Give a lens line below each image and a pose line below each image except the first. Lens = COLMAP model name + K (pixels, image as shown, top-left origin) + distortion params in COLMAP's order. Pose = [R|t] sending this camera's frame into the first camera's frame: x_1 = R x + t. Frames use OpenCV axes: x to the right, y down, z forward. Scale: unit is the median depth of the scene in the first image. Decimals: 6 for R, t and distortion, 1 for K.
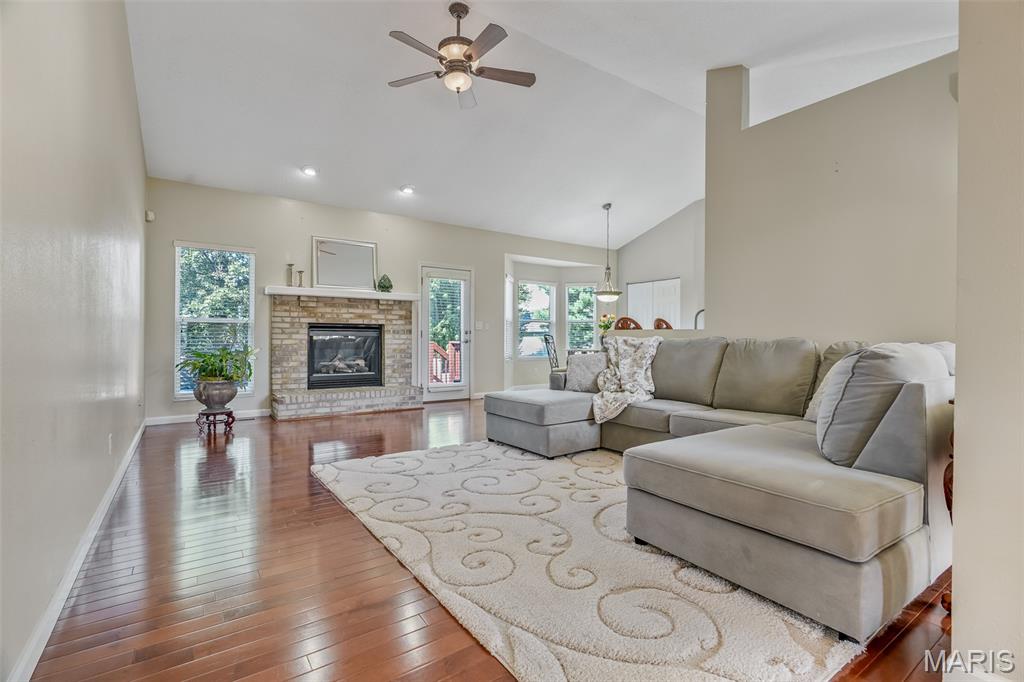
lens RADIAL K [[461.7, 0, 515.5], [0, 461.7, 338.8], [0, 0, 1]] dist [-0.001116, -0.000070]
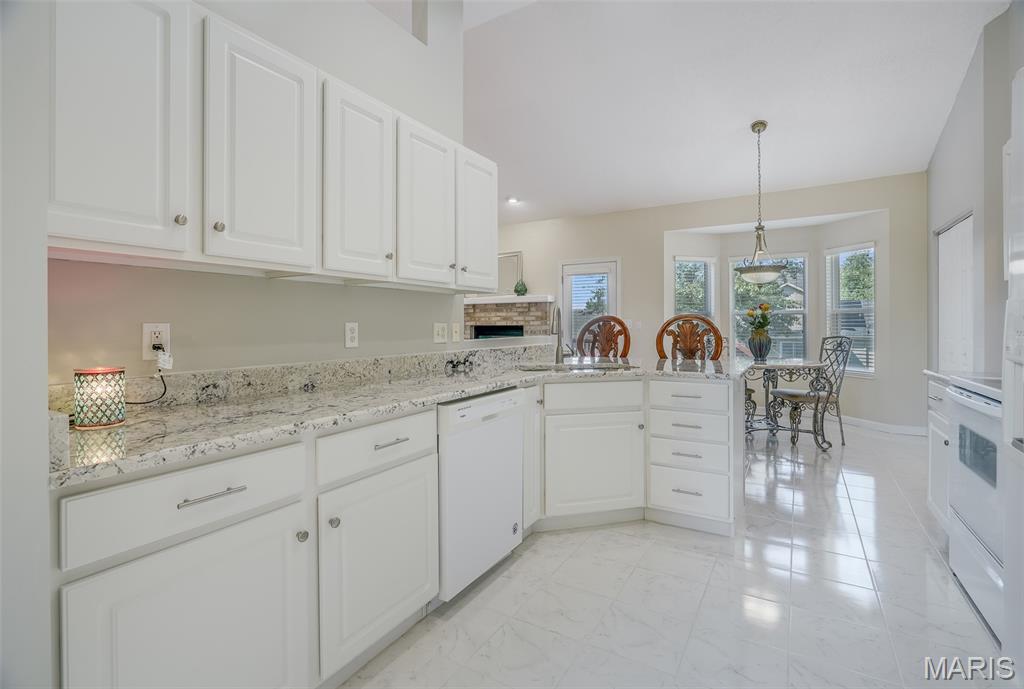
lens RADIAL K [[476.4, 0, 509.7], [0, 476.4, 326.2], [0, 0, 1]] dist [-0.003117, 0.000942]
pose [[0.412782, -0.004118, -0.910821, 0.755066], [0.001876, 0.999992, -0.003671, -0.026357], [0.910828, -0.000194, 0.412786, 0.528521]]
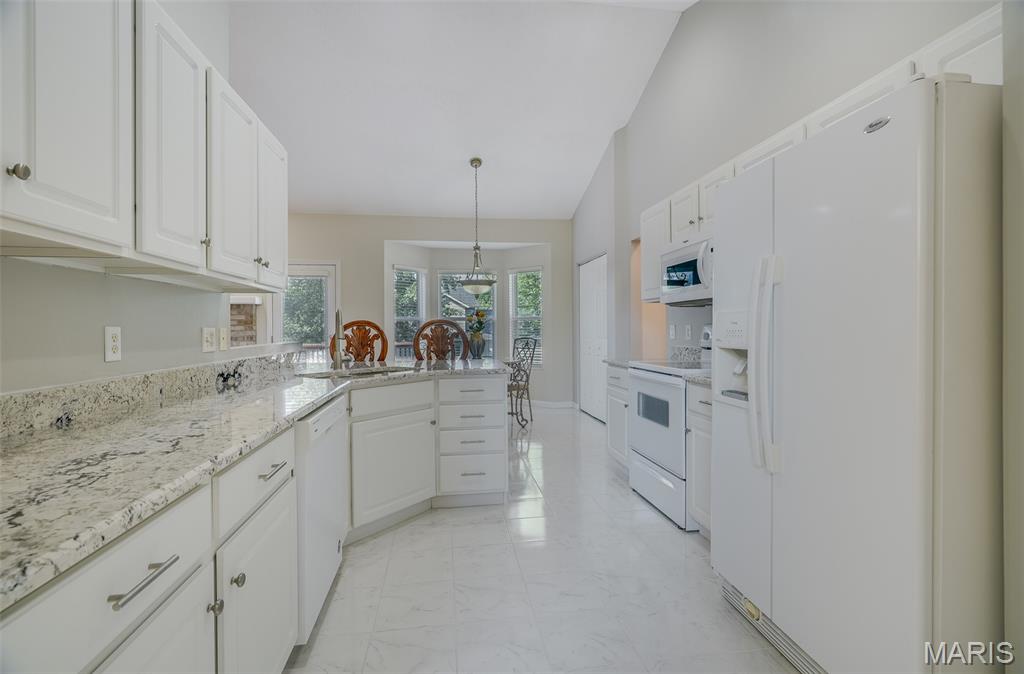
lens RADIAL K [[467.9, 0, 512.4], [0, 467.9, 331.8], [0, 0, 1]] dist [0.000458, 0.000415]
pose [[0.895361, -0.008387, -0.445262, 0.686015], [0.010164, 0.999947, 0.001602, -0.025928], [0.445225, -0.005960, 0.895399, 0.438499]]
